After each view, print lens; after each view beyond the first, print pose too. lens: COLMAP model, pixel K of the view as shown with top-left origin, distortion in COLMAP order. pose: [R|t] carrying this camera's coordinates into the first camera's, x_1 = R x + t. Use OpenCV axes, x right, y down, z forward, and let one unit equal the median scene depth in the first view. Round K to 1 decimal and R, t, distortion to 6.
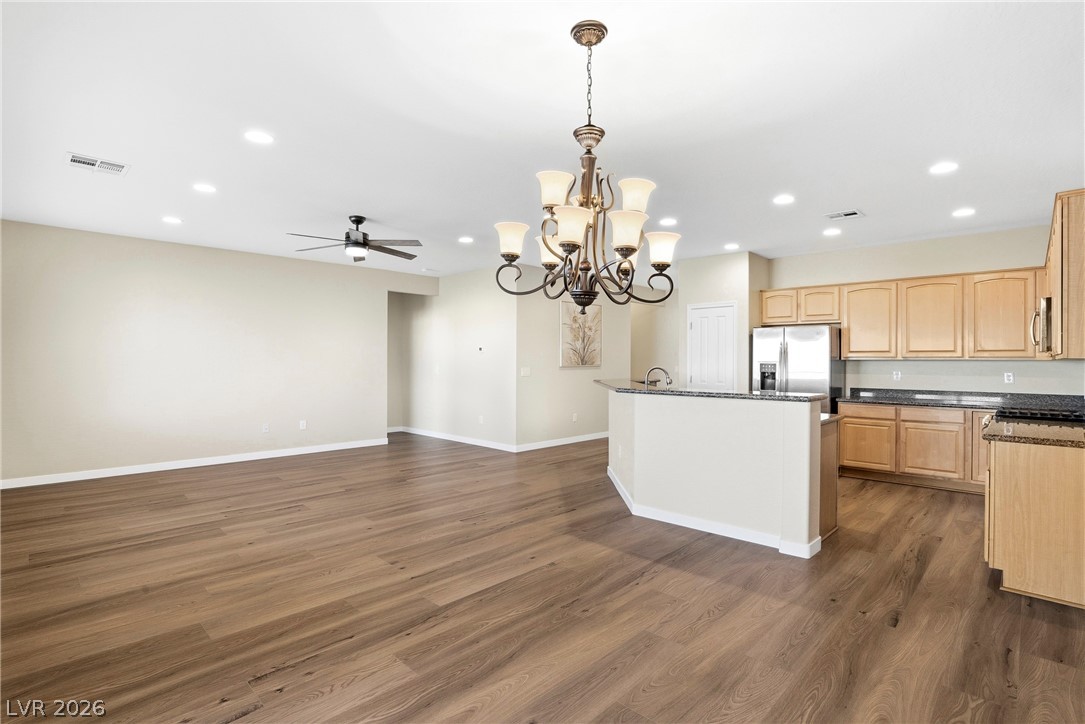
lens RADIAL K [[521.8, 0, 542.2], [0, 521.8, 359.7], [0, 0, 1]] dist [-0.042744, 0.006350]
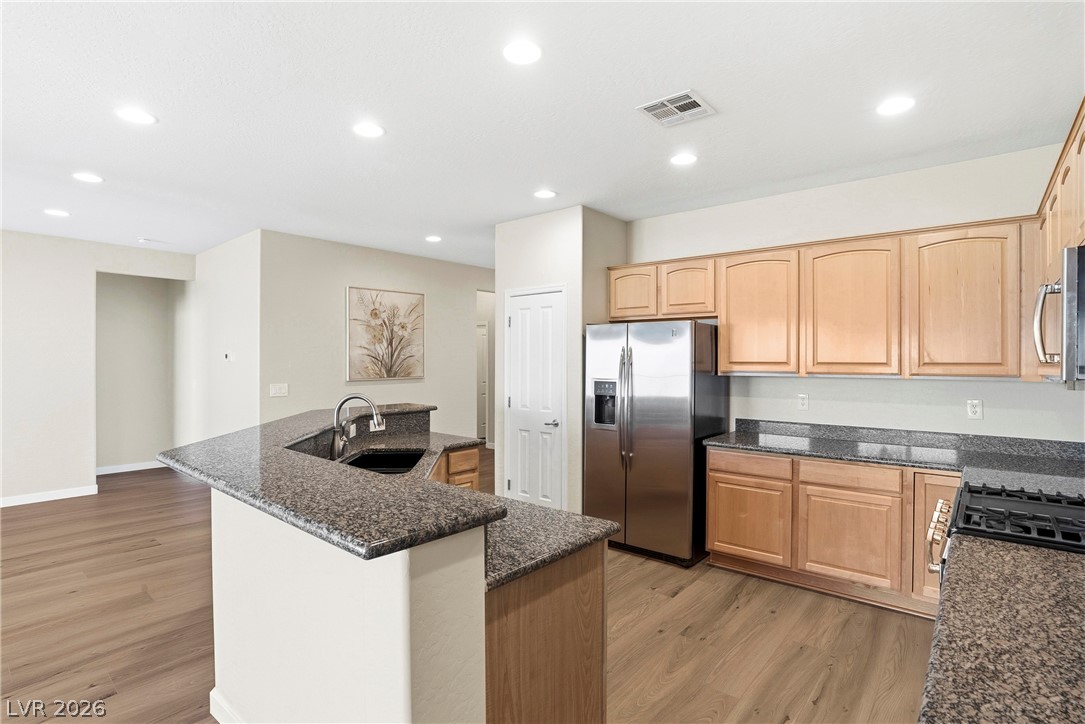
lens RADIAL K [[534.4, 0, 545.8], [0, 534.4, 359.5], [0, 0, 1]] dist [-0.046497, 0.007308]
pose [[0.997415, -0.001437, 0.071844, 0.383712], [0.001416, 0.999999, 0.000348, -0.023363], [-0.071844, -0.000245, 0.997416, 0.434931]]
